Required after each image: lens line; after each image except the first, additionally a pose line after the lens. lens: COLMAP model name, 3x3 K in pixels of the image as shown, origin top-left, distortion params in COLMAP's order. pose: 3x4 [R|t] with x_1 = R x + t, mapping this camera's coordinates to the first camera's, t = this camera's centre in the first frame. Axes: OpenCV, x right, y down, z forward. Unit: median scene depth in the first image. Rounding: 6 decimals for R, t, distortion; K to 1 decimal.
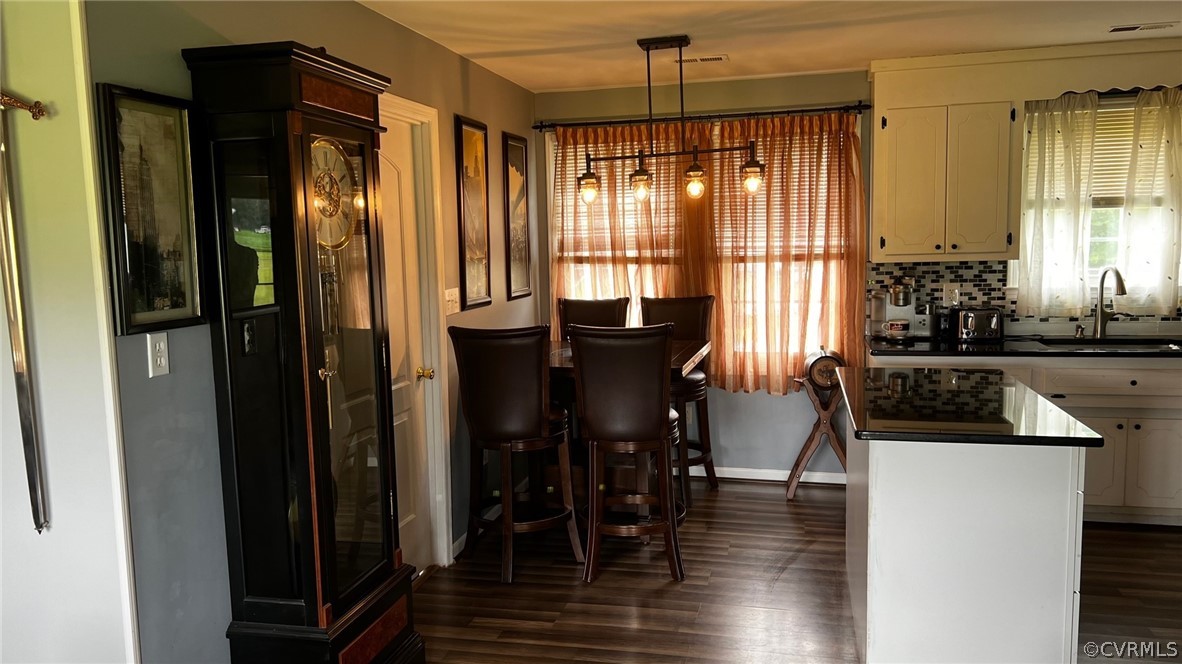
lens RADIAL K [[885.0, 0, 591.0], [0, 885.0, 332.0], [0, 0, 1]] dist [0.020214, -0.007671]
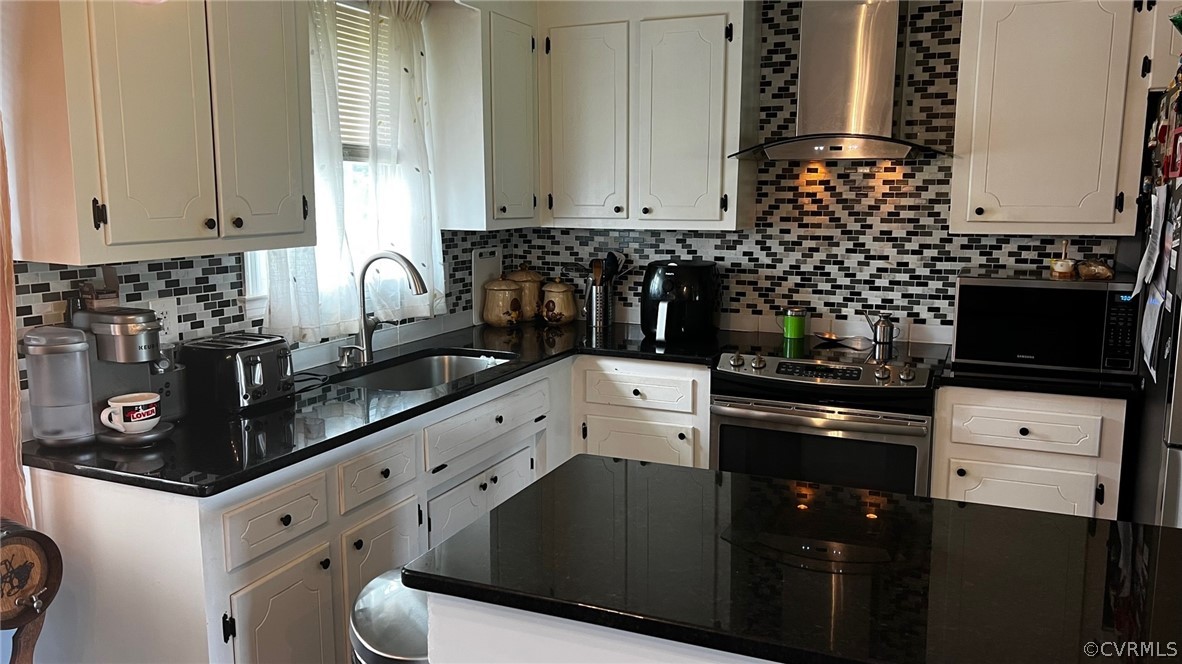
lens RADIAL K [[885.0, 0, 591.0], [0, 885.0, 332.0], [0, 0, 1]] dist [0.020214, -0.007671]
pose [[0.182599, -0.126517, 0.975013, -0.027005], [0.103363, 0.988661, 0.108930, -0.066302], [-0.977739, 0.080890, 0.193606, 0.685368]]
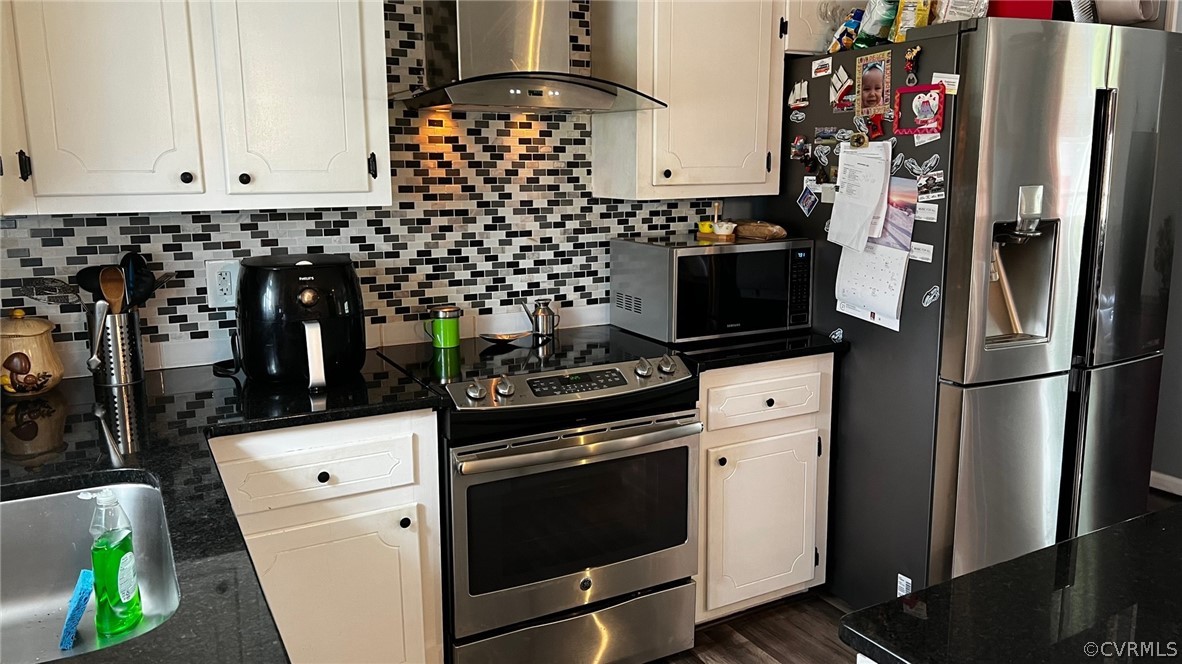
lens RADIAL K [[867.4, 0, 591.0], [0, 867.4, 332.0], [0, 0, 1]] dist [0.123795, -0.171239]
pose [[-0.672885, -0.111288, 0.731328, 0.254691], [0.102158, 0.965167, 0.240867, -0.094812], [-0.732659, 0.236787, -0.638078, 0.939121]]
